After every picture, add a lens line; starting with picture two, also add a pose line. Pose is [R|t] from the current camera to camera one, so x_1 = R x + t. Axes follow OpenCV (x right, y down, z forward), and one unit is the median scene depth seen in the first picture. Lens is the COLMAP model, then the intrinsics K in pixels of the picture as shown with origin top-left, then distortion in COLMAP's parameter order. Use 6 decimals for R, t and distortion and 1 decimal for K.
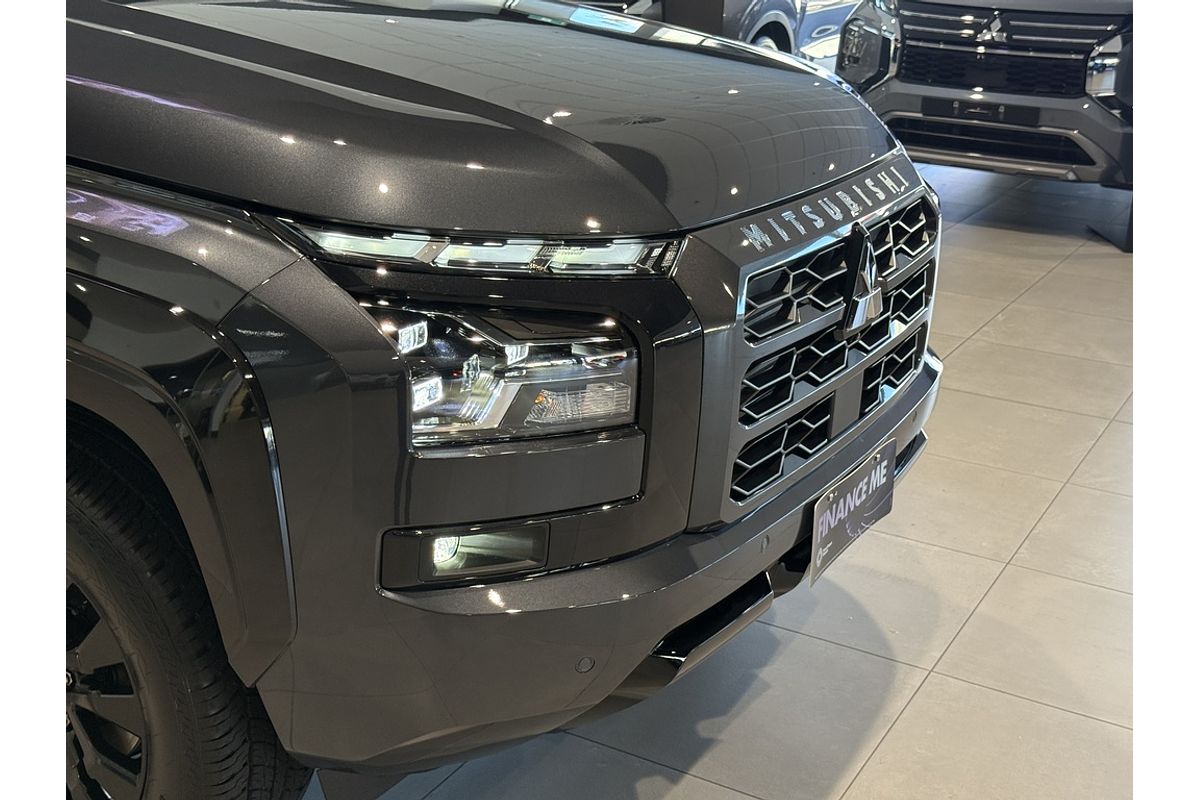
lens RADIAL K [[1556.2, 0, 602.9], [0, 1556.2, 345.8], [0, 0, 1]] dist [0.310837, -0.455397]
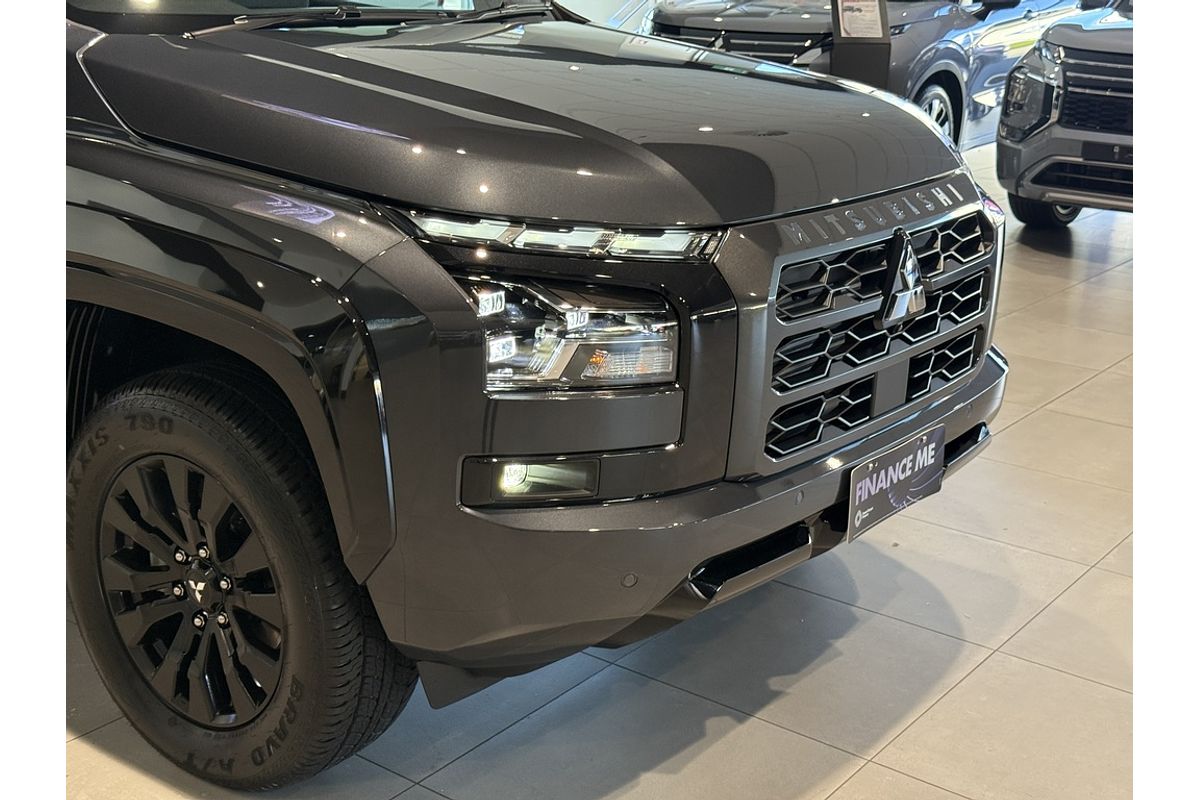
lens RADIAL K [[1556.2, 0, 602.9], [0, 1556.2, 345.8], [0, 0, 1]] dist [0.310837, -0.455397]
pose [[0.991300, 0.024936, -0.129235, 0.106388], [-0.029454, 0.999016, -0.033172, 0.056677], [0.128280, 0.036690, 0.991059, -0.177023]]
